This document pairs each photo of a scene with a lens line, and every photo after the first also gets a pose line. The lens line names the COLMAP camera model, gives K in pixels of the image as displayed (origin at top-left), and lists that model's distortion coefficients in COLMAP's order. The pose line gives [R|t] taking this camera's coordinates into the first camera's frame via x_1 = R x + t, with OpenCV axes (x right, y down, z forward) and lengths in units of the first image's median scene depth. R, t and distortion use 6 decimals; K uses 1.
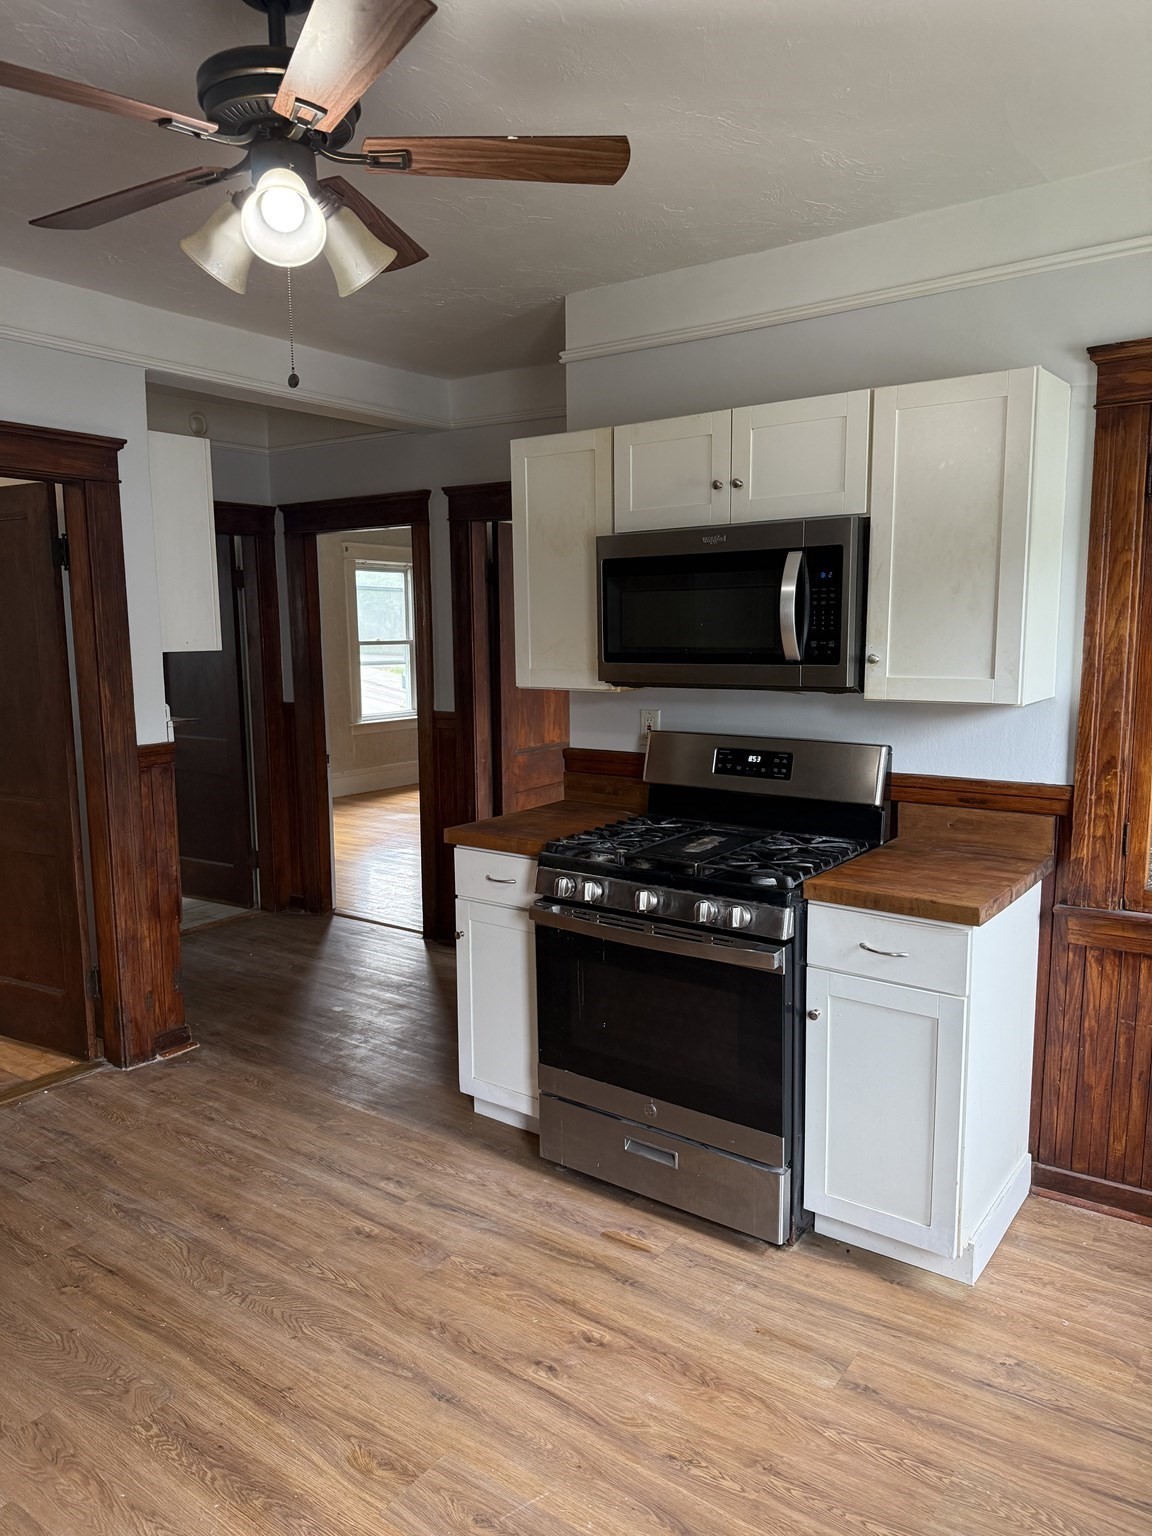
lens RADIAL K [[1087.3, 0, 568.2], [0, 1087.3, 770.6], [0, 0, 1]] dist [0.059201, -0.060116]
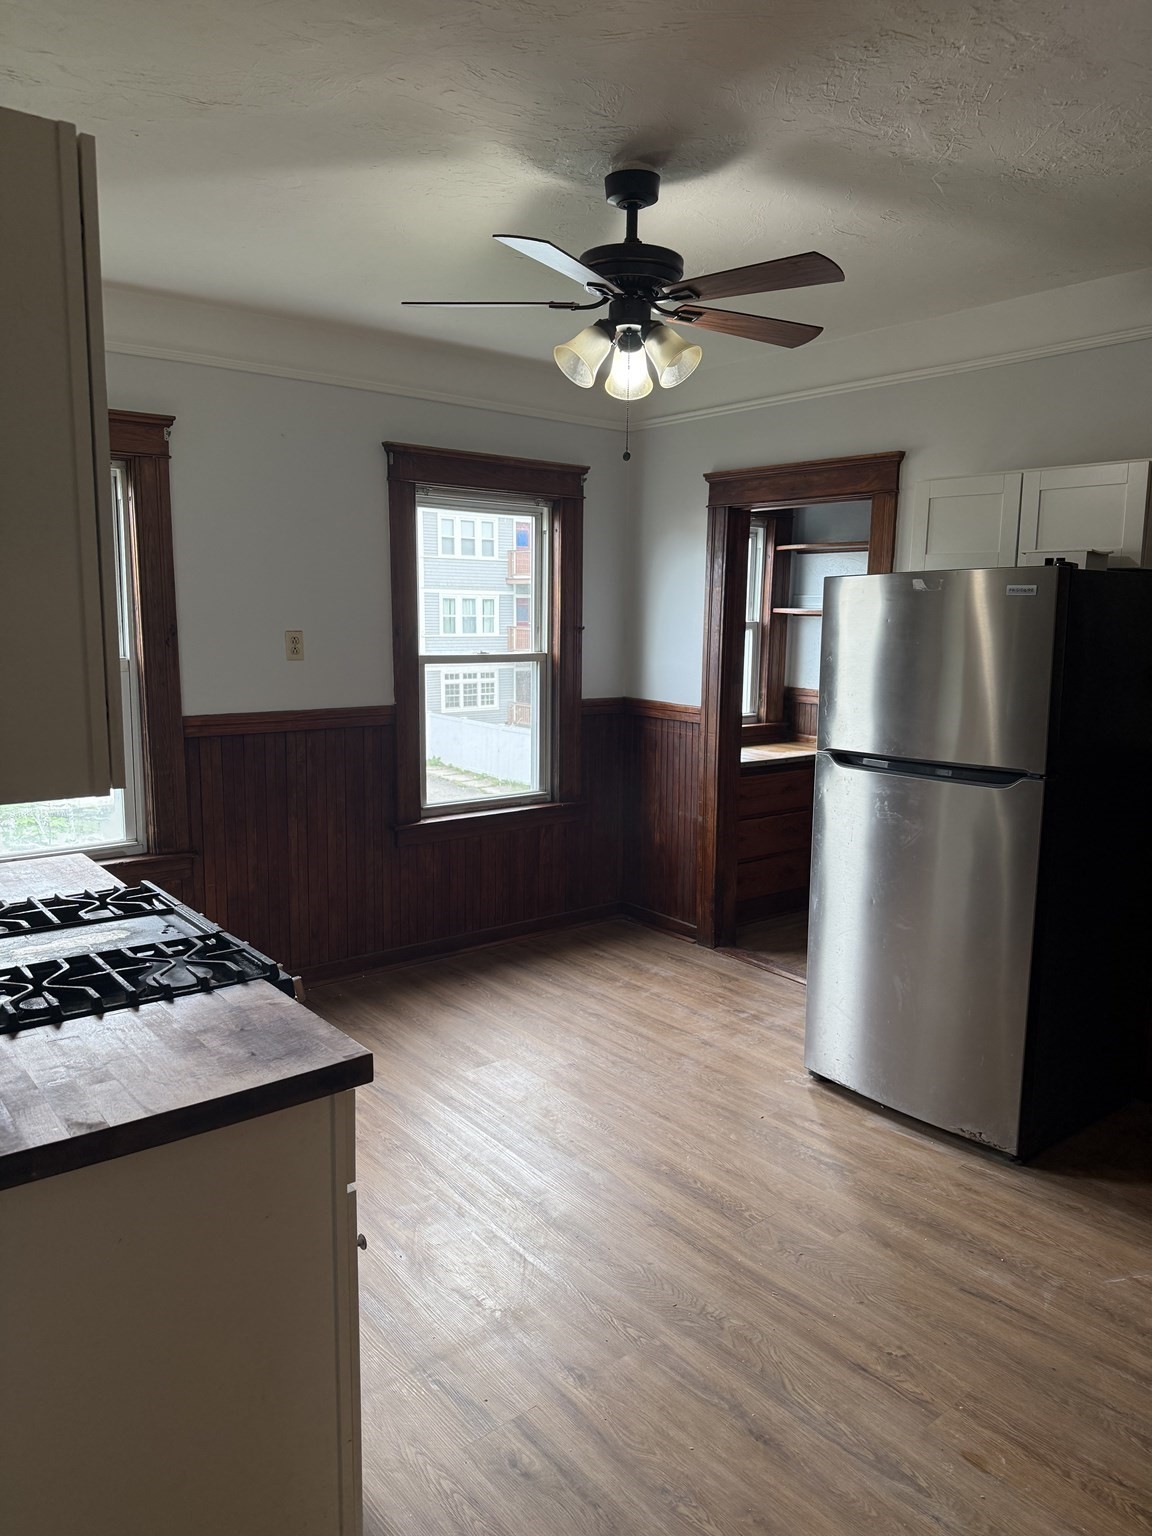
lens RADIAL K [[1044.6, 0, 576.0], [0, 1044.6, 768.0], [0, 0, 1]] dist [-0.003612, -0.026243]
pose [[-0.963970, -0.028486, 0.264481, -0.380368], [0.044488, 0.962984, 0.265864, -0.215976], [-0.262264, 0.268051, -0.927020, 1.606146]]
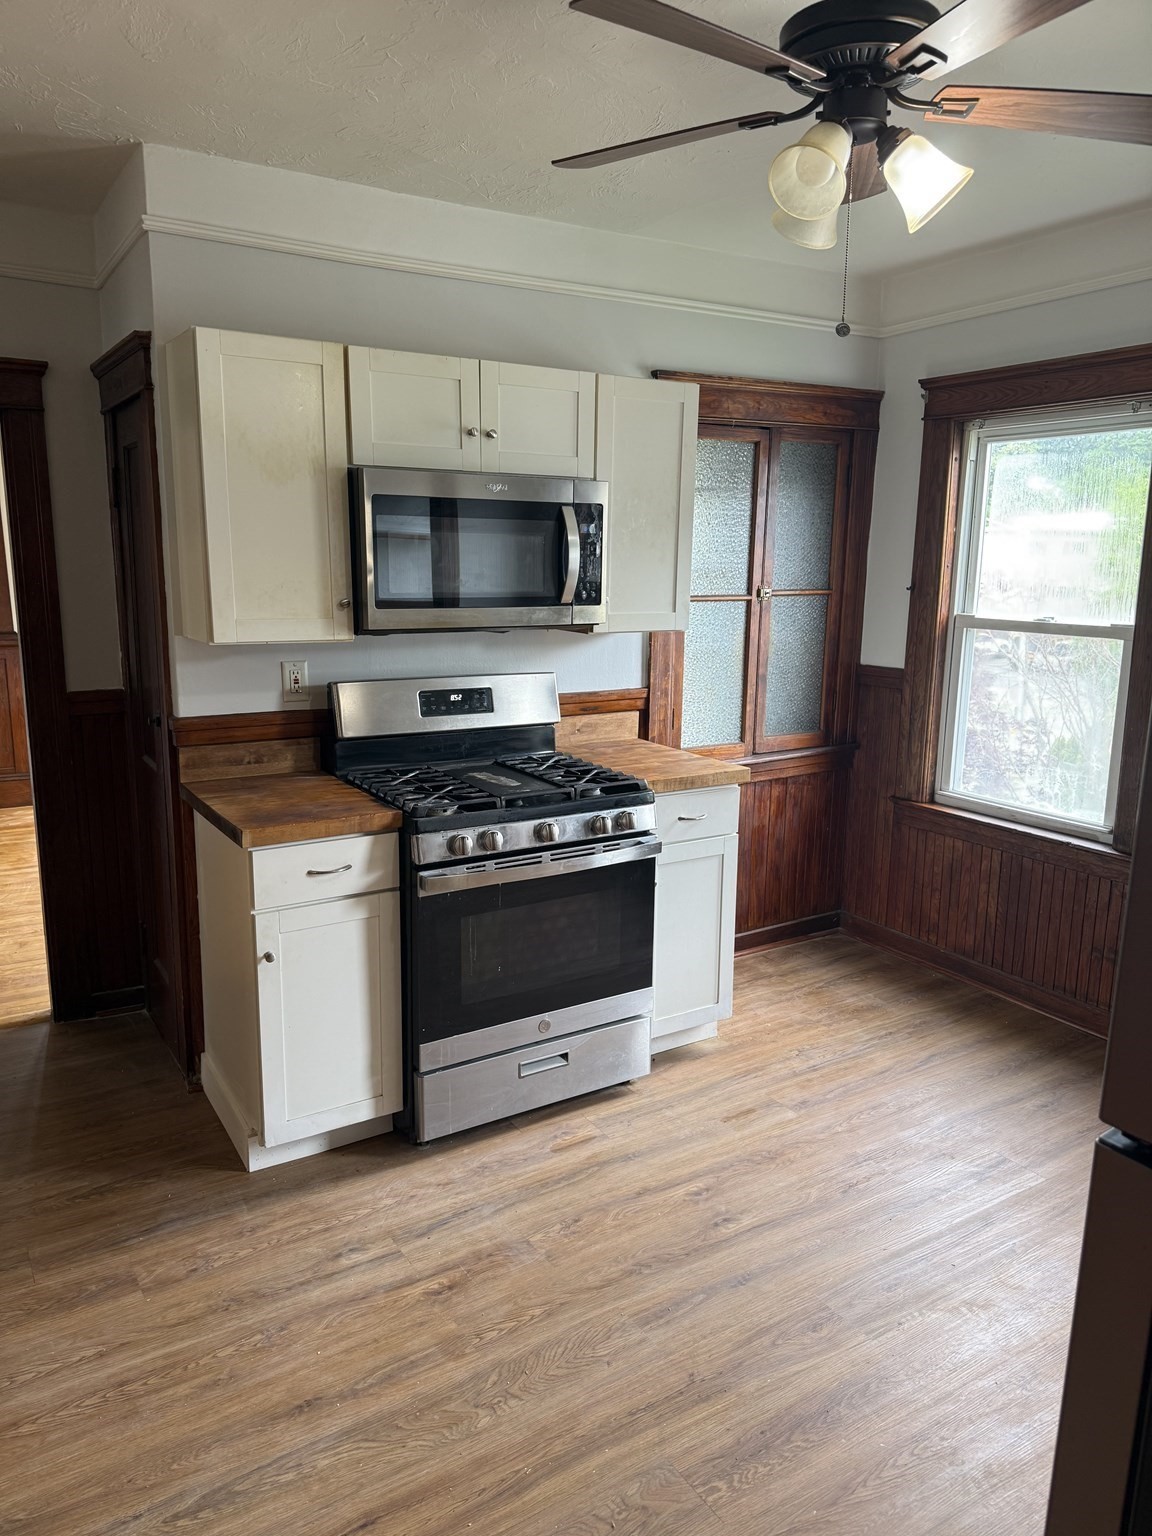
lens RADIAL K [[1087.3, 0, 568.2], [0, 1087.3, 770.6], [0, 0, 1]] dist [0.059201, -0.060116]
pose [[0.366536, -0.164790, 0.915694, -0.871492], [0.114782, 0.984681, 0.131260, -0.075497], [-0.923296, 0.056993, 0.379836, 0.568843]]
